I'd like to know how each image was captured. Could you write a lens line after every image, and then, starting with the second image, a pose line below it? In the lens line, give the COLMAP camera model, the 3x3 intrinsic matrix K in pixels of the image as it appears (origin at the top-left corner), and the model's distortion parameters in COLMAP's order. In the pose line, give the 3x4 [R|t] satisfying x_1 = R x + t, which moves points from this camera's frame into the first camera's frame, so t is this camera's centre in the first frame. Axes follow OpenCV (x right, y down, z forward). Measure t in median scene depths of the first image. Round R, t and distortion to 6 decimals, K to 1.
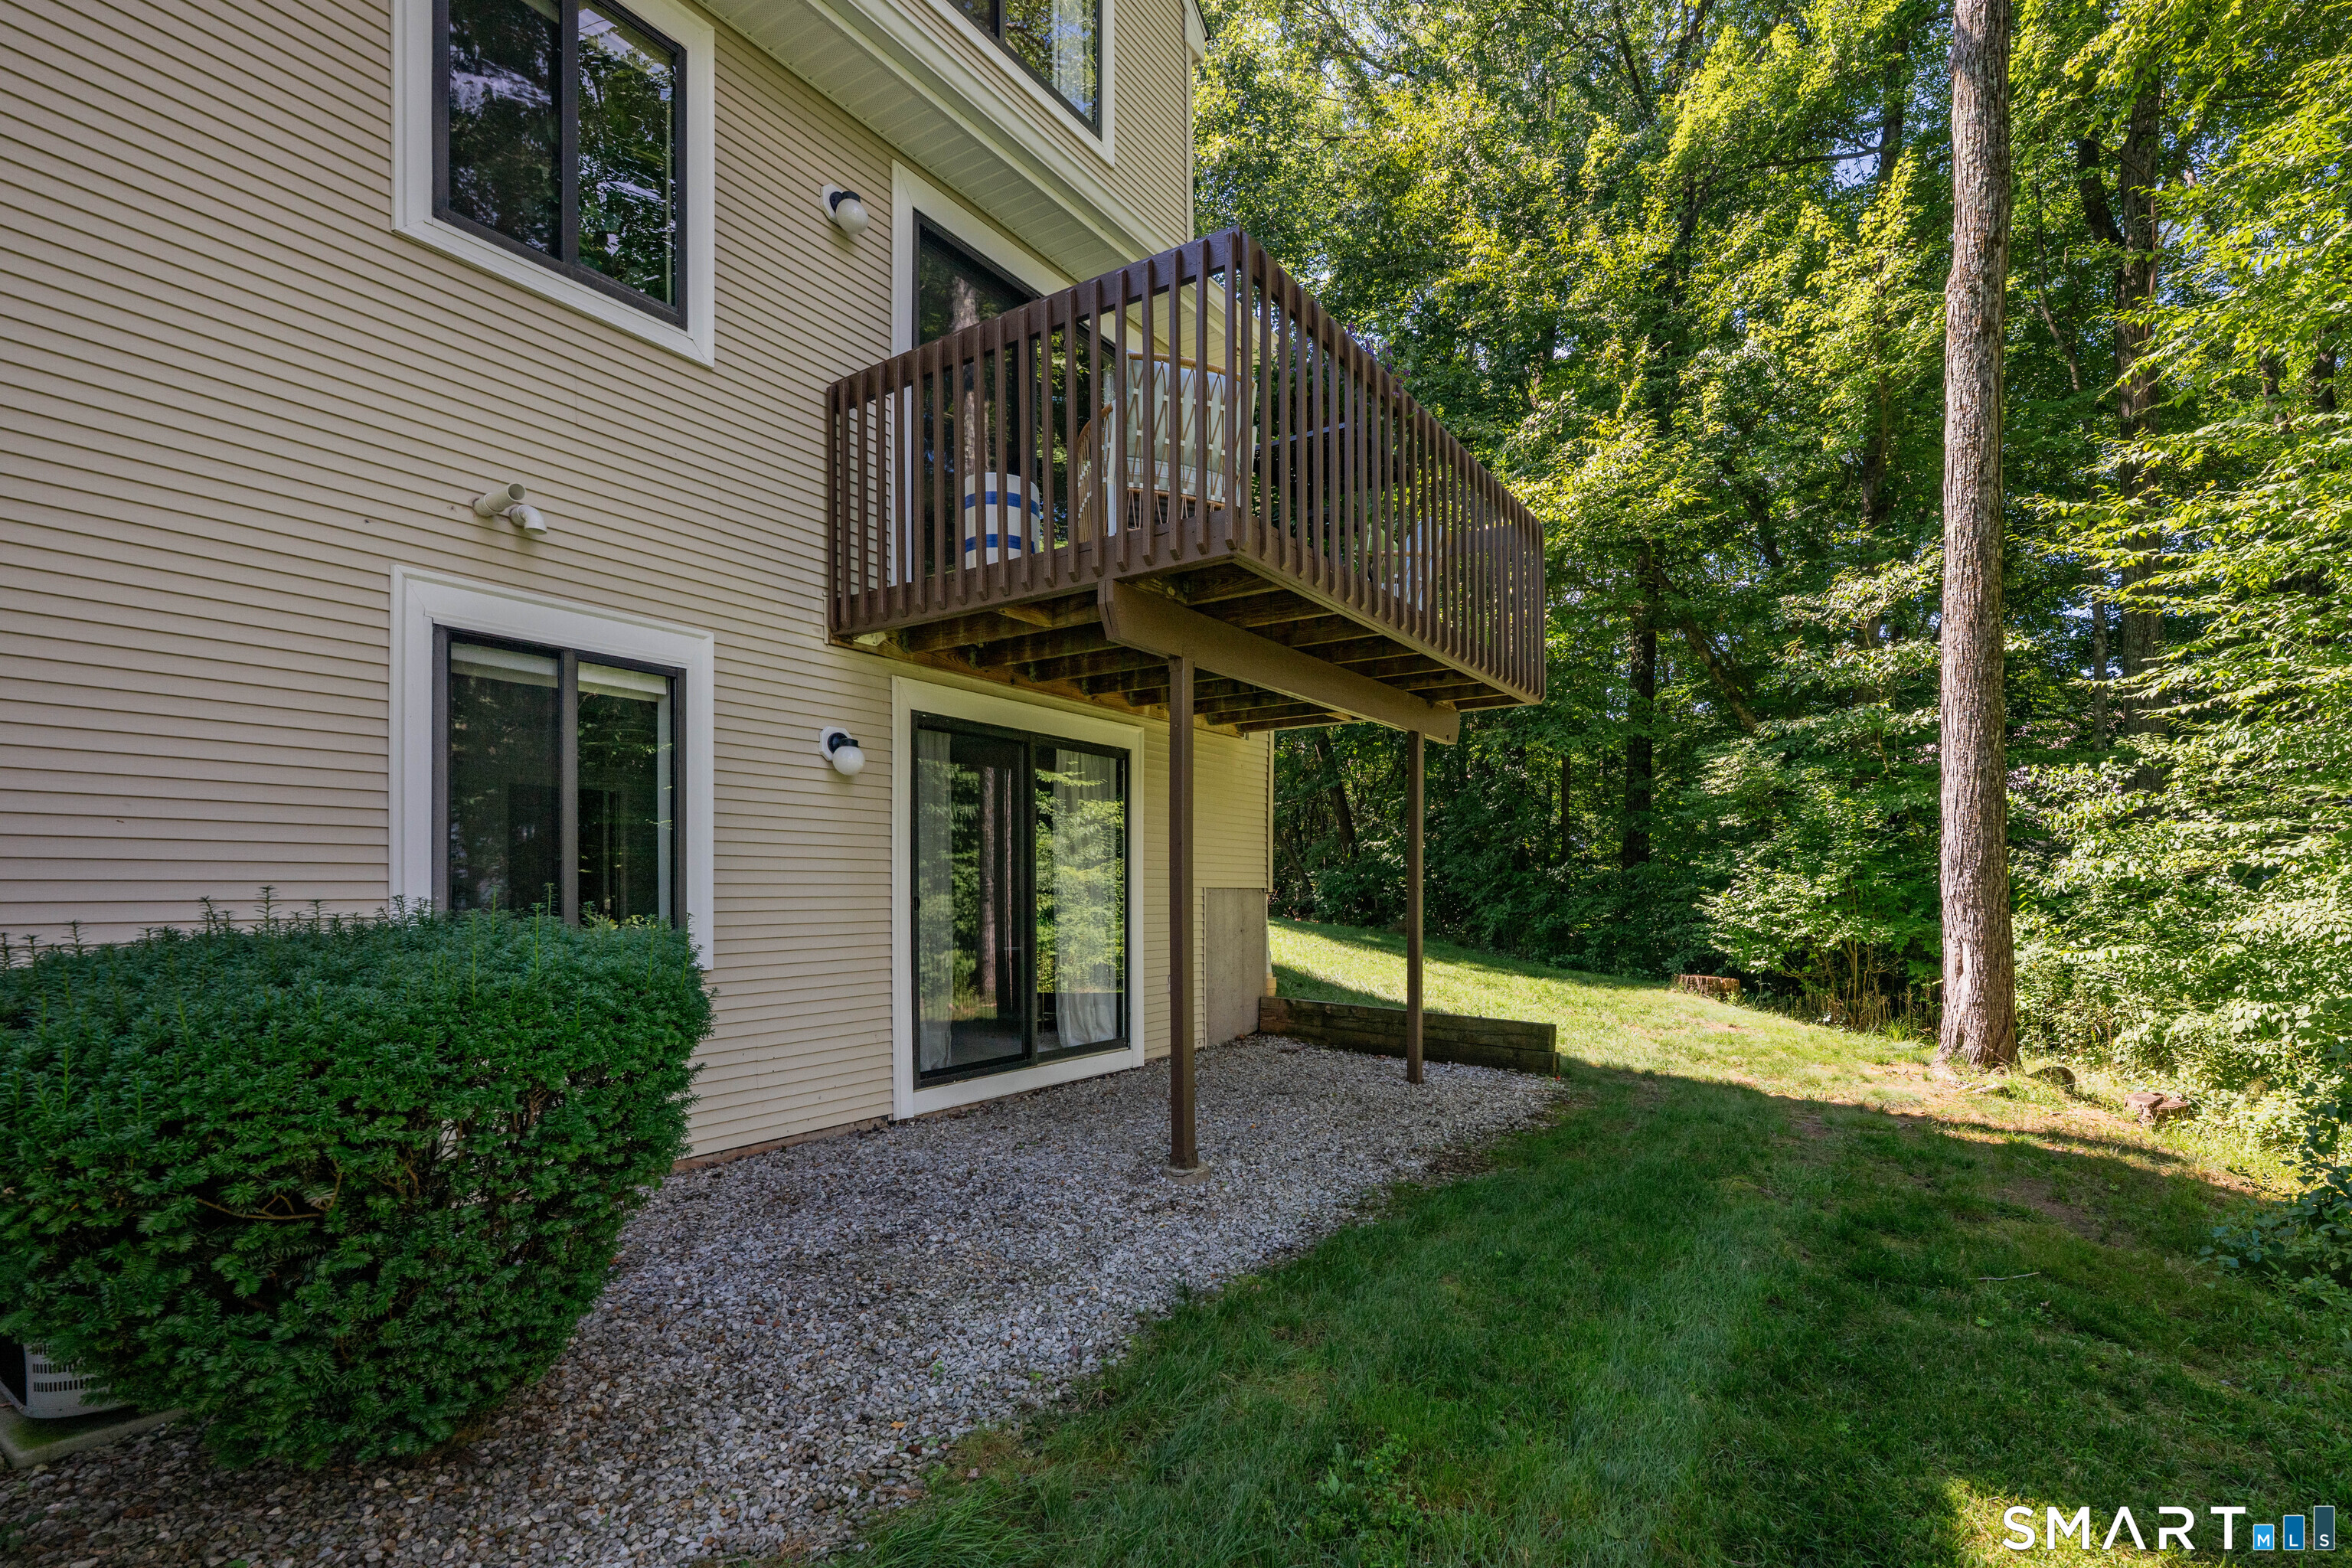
lens RADIAL K [[1071.4, 0, 1177.1], [0, 1071.4, 882.0], [0, 0, 1]] dist [-0.000267, -0.000027]
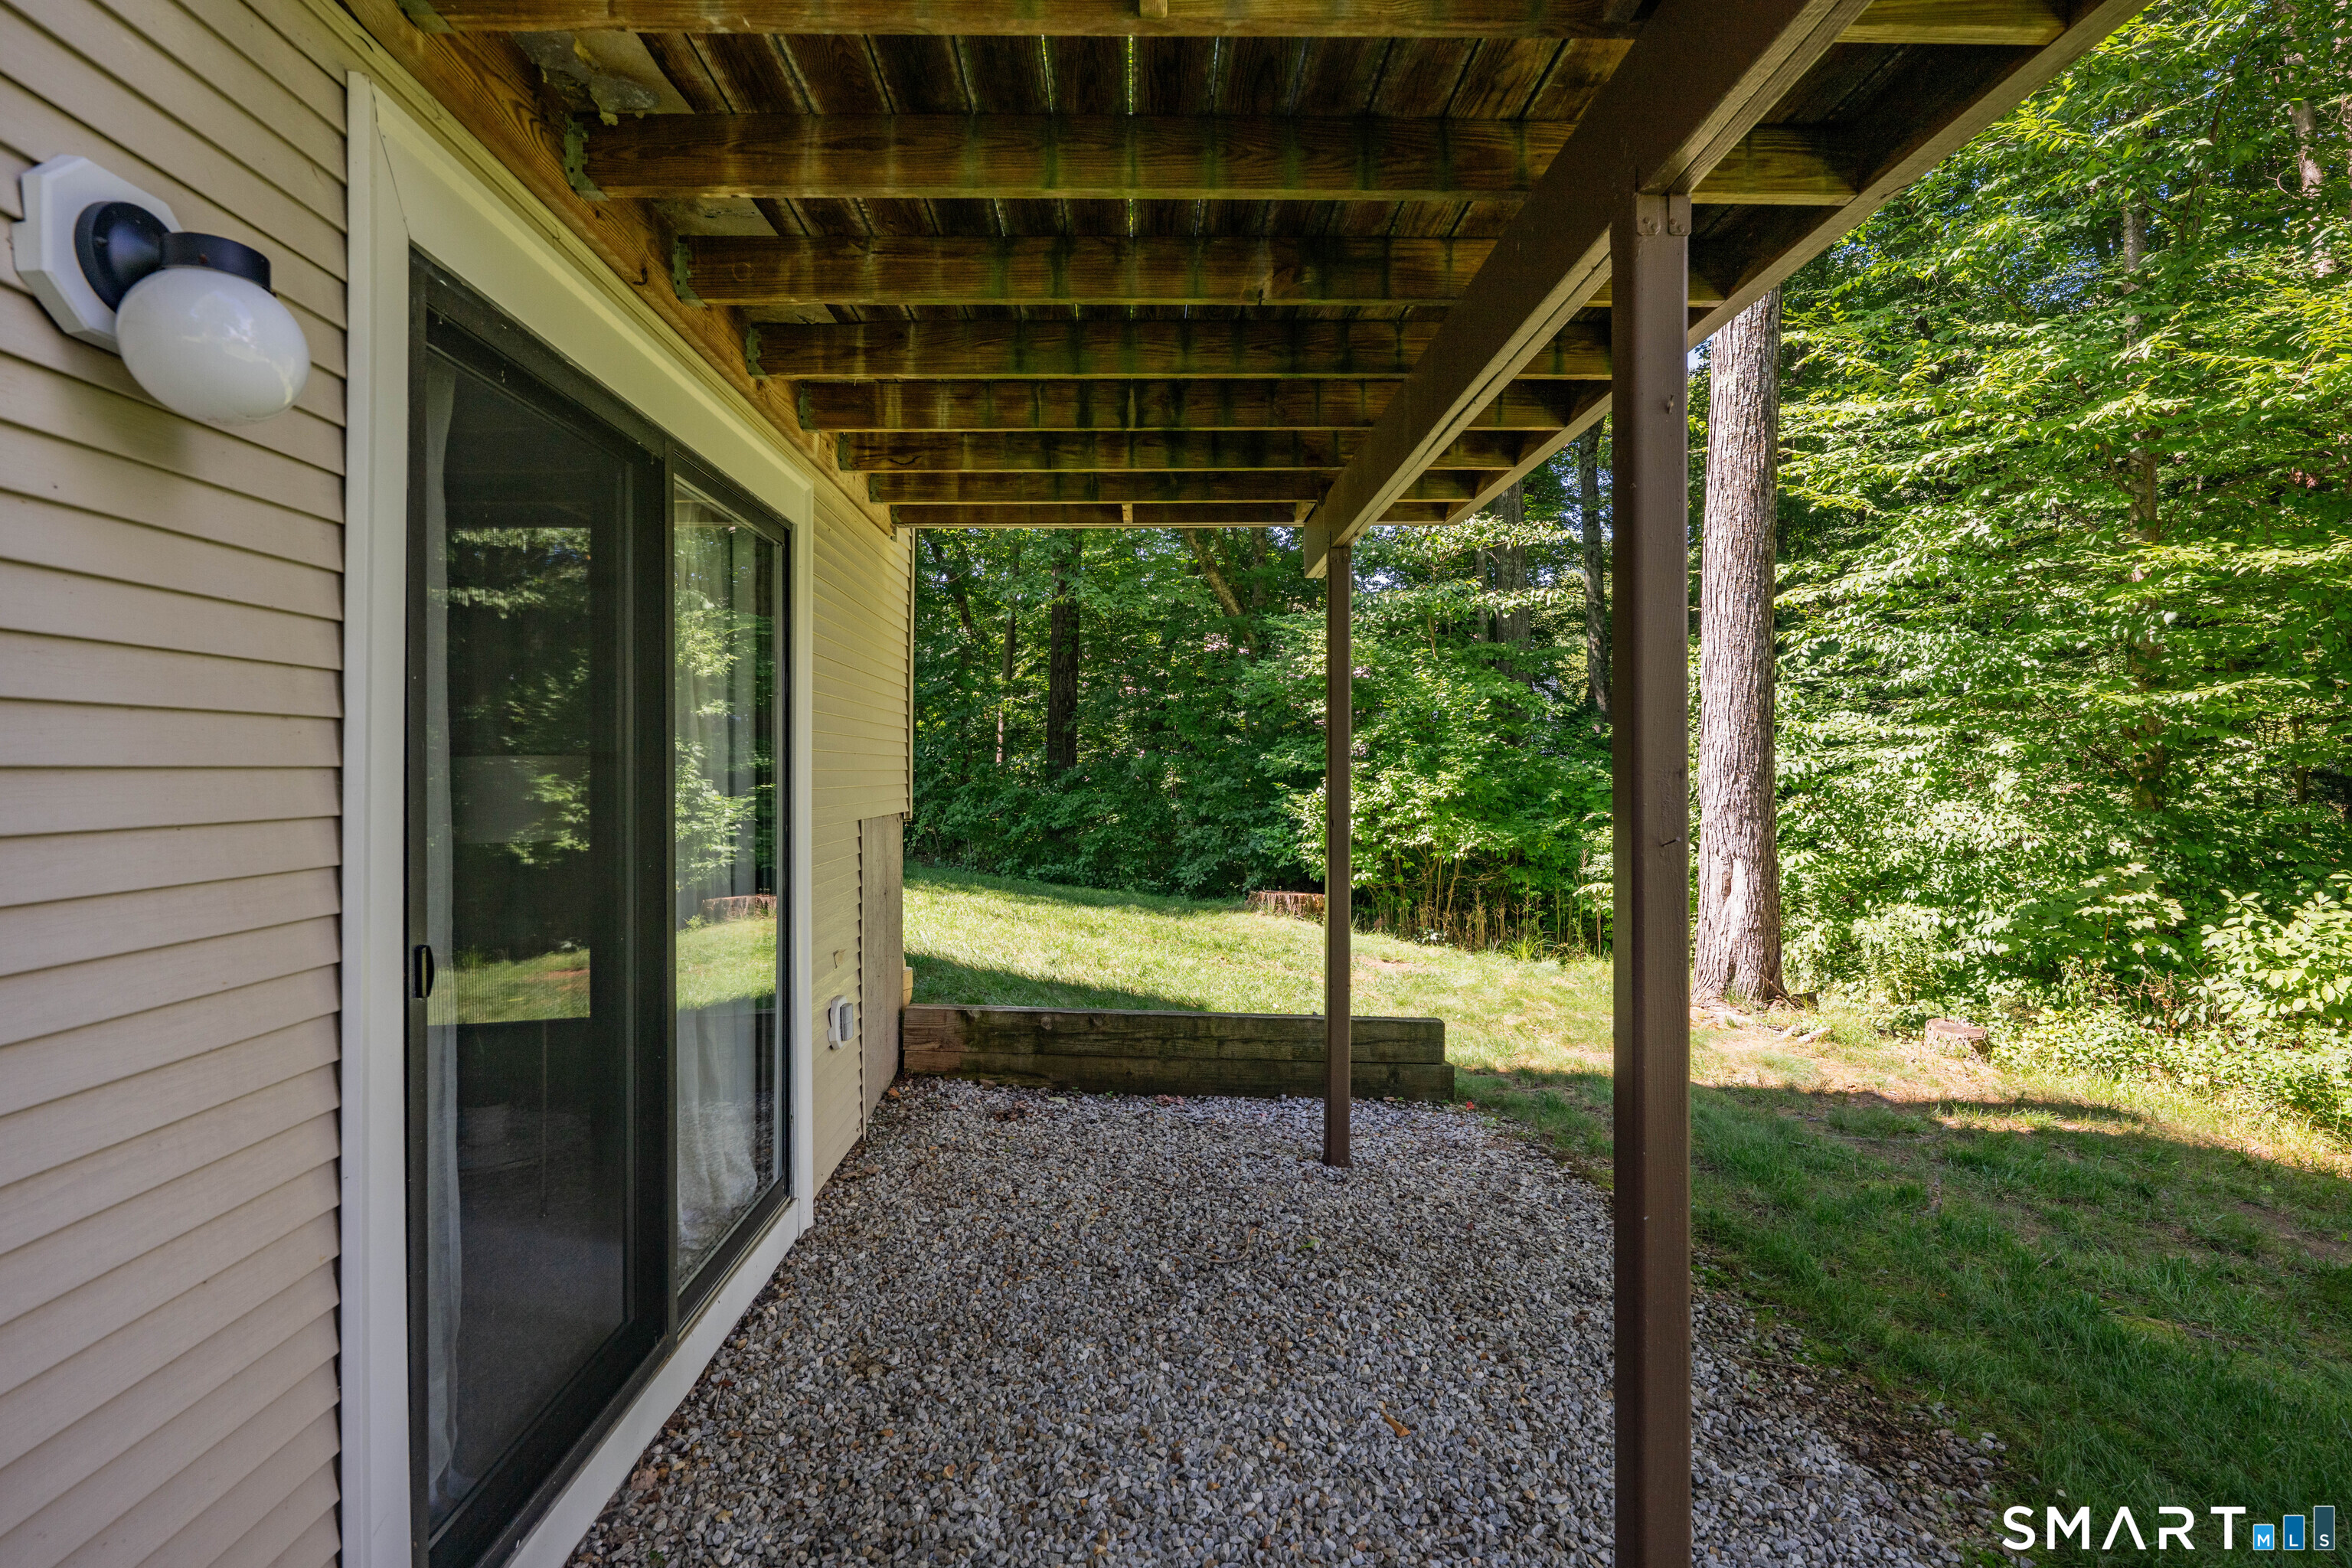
lens RADIAL K [[1189.7, 0, 1171.2], [0, 1189.7, 751.6], [0, 0, 1]] dist [0.002023, 0.000335]
pose [[0.805680, 0.002114, 0.592347, -0.207202], [0.001074, 0.999987, -0.005029, -0.026531], [-0.592350, 0.004688, 0.805667, 0.499401]]
